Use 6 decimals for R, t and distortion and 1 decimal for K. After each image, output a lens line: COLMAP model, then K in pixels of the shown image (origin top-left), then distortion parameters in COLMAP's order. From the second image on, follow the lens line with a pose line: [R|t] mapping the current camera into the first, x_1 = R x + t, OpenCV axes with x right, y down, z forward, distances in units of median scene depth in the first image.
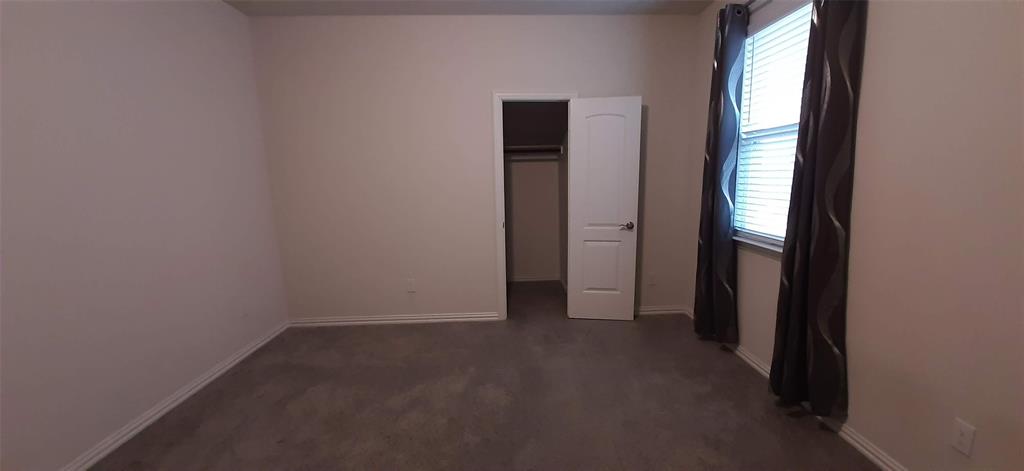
lens RADIAL K [[398.3, 0, 515.9], [0, 398.3, 241.7], [0, 0, 1]] dist [0.000330, 0.000021]
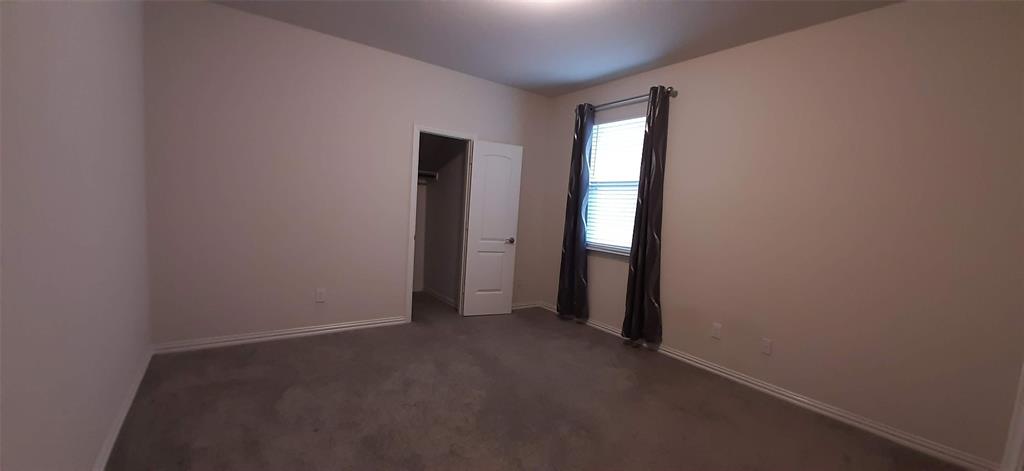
lens RADIAL K [[398.3, 0, 515.9], [0, 398.3, 241.7], [0, 0, 1]] dist [0.000330, 0.000021]
pose [[0.826863, 0.025629, 0.561818, -0.554328], [0.014640, 0.997642, -0.067056, 0.065950], [-0.562212, 0.063671, 0.824538, -0.128345]]
